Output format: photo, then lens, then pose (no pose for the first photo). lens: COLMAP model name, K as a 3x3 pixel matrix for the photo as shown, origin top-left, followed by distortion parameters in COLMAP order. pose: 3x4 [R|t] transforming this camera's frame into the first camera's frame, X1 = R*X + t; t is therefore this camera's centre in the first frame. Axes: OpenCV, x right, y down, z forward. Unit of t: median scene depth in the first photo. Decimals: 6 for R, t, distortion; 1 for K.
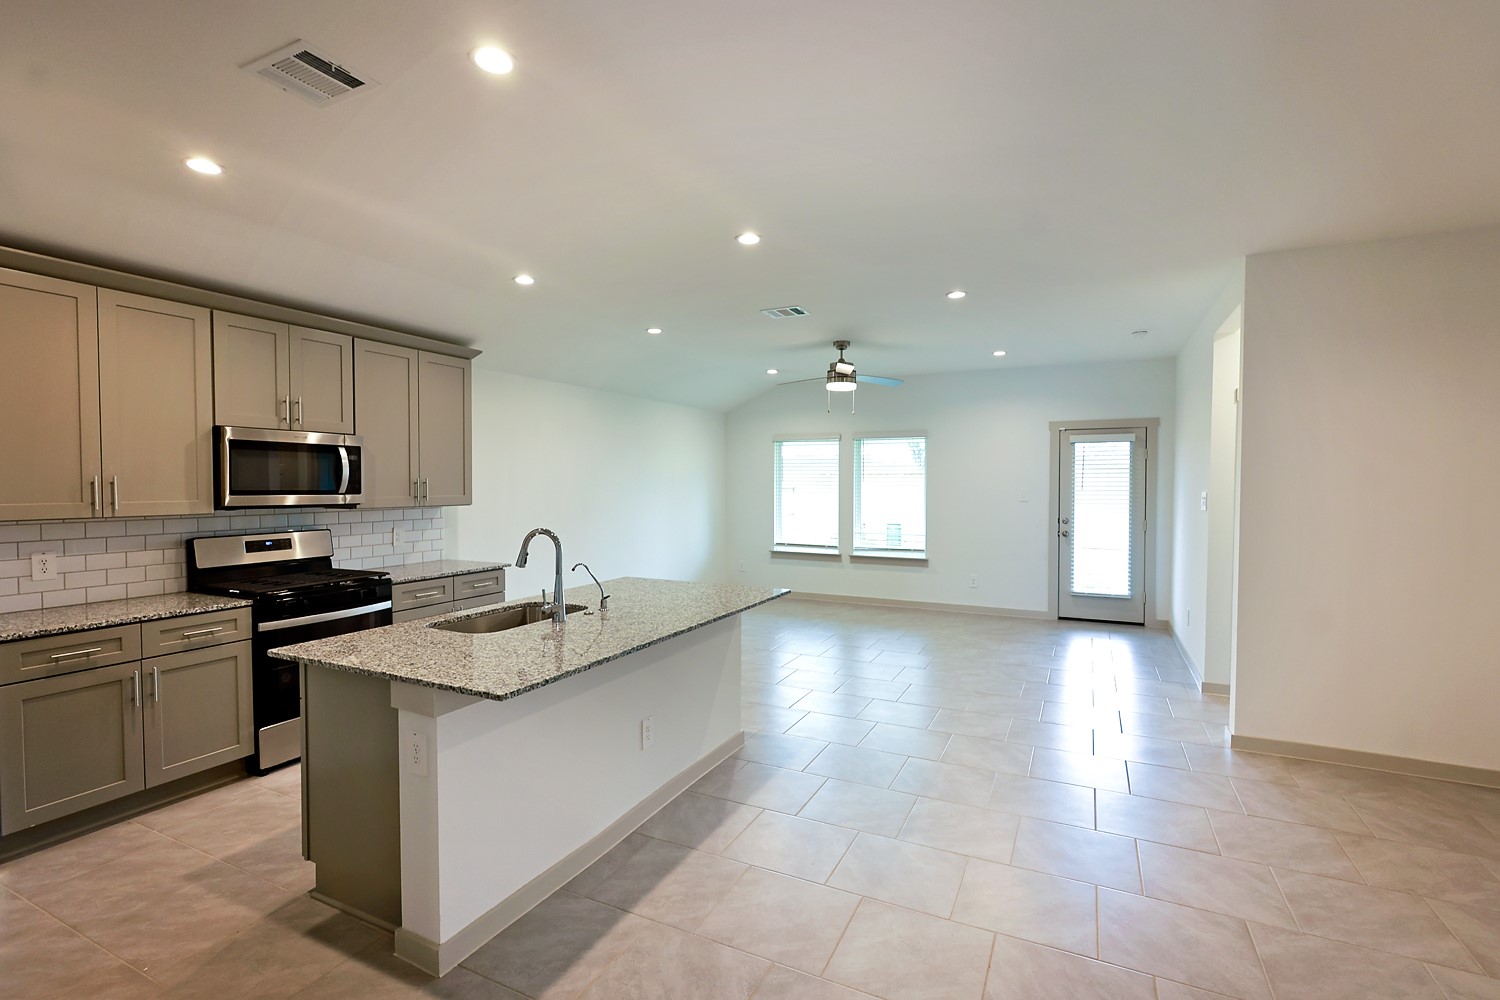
lens RADIAL K [[693.6, 0, 750.0], [0, 693.6, 500.0], [0, 0, 1]] dist [0.009487, -0.000007]
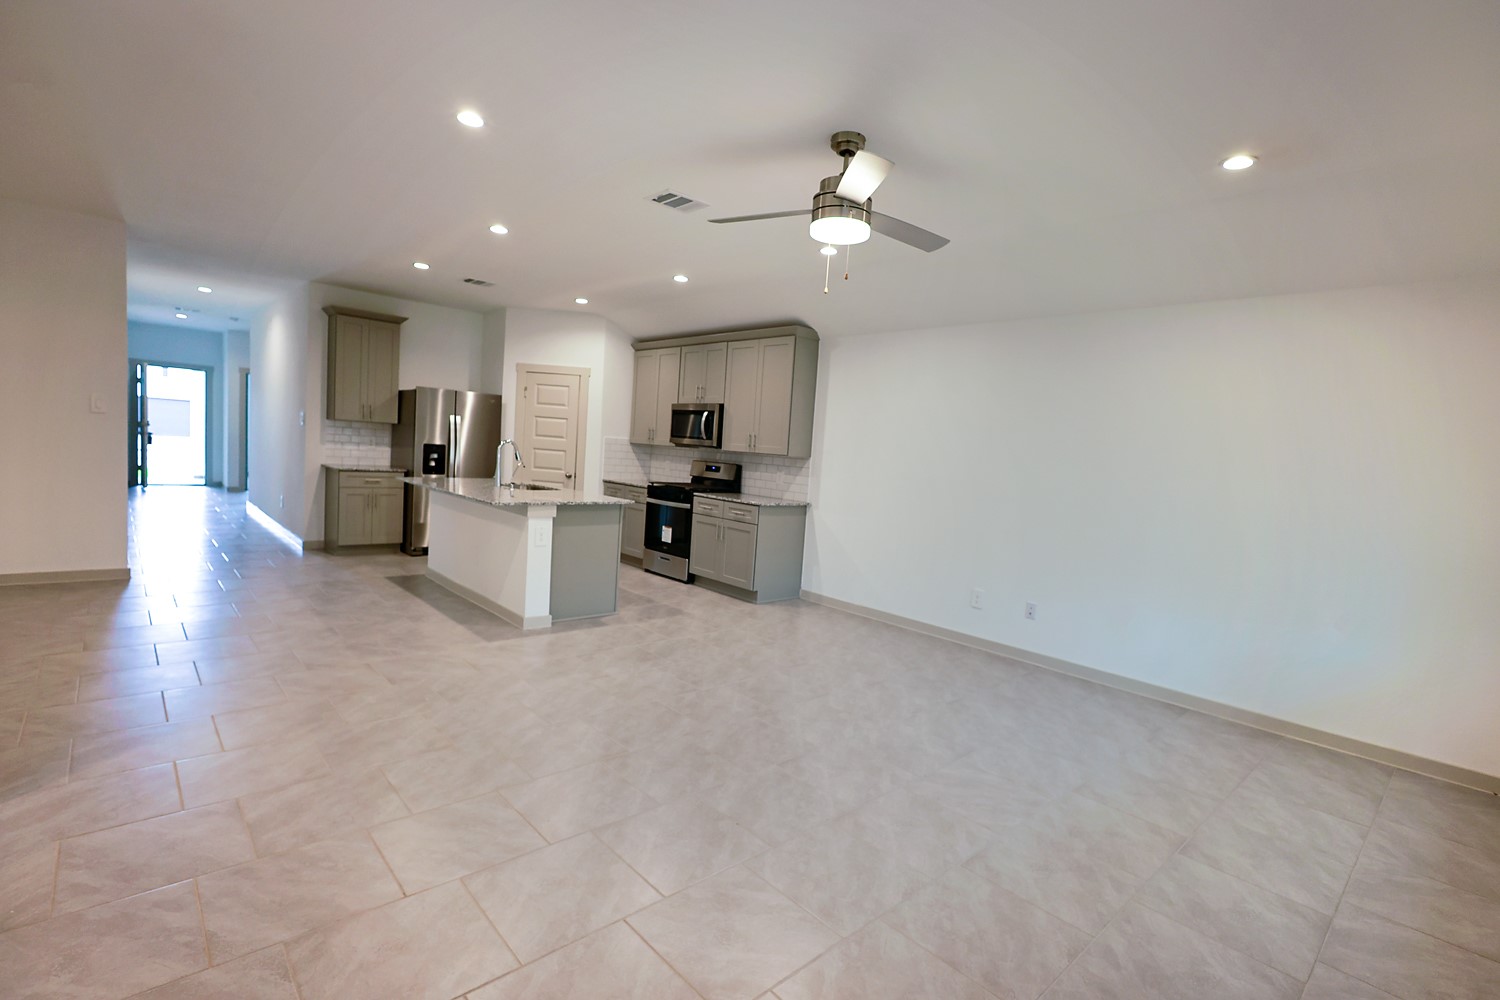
lens RADIAL K [[693.6, 0, 750.0], [0, 693.6, 500.0], [0, 0, 1]] dist [0.009487, -0.000007]
pose [[-0.360346, 0.041796, -0.931882, 0.924960], [-0.092001, 0.992533, 0.080092, -0.008089], [0.928271, 0.114595, -0.353810, 1.680173]]
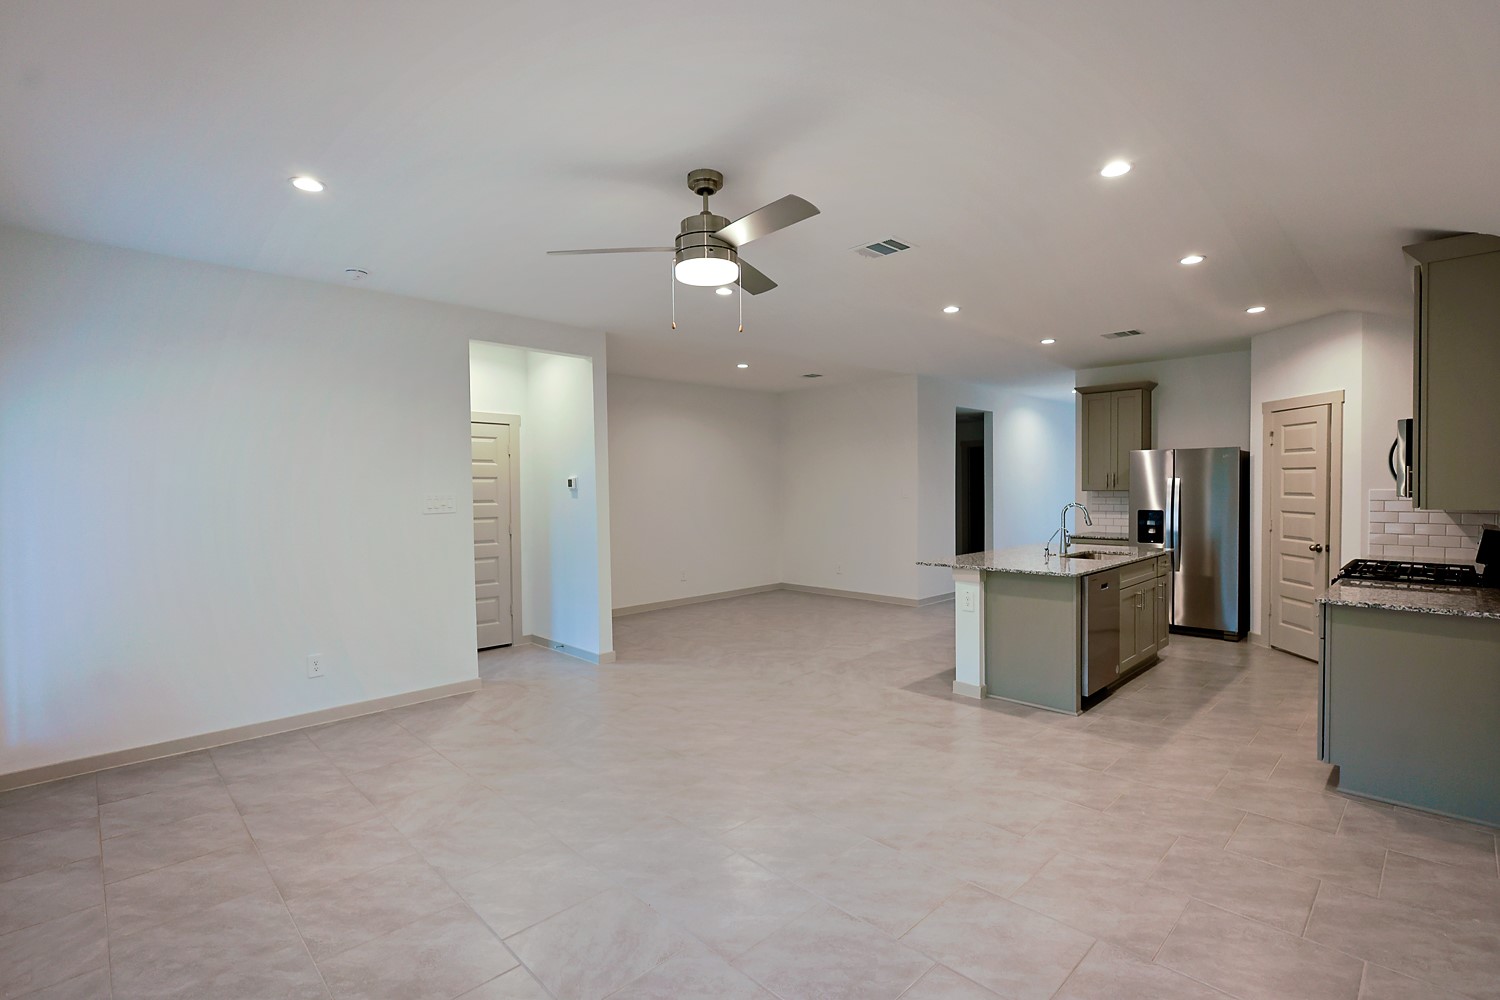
lens RADIAL K [[693.1, 0, 750.0], [0, 693.1, 500.0], [0, 0, 1]] dist [-0.019071, -0.000170]
pose [[-0.940295, 0.000563, 0.340361, -0.061205], [0.016544, 0.998892, 0.044052, -0.042748], [-0.339959, 0.047052, -0.939263, 2.117362]]
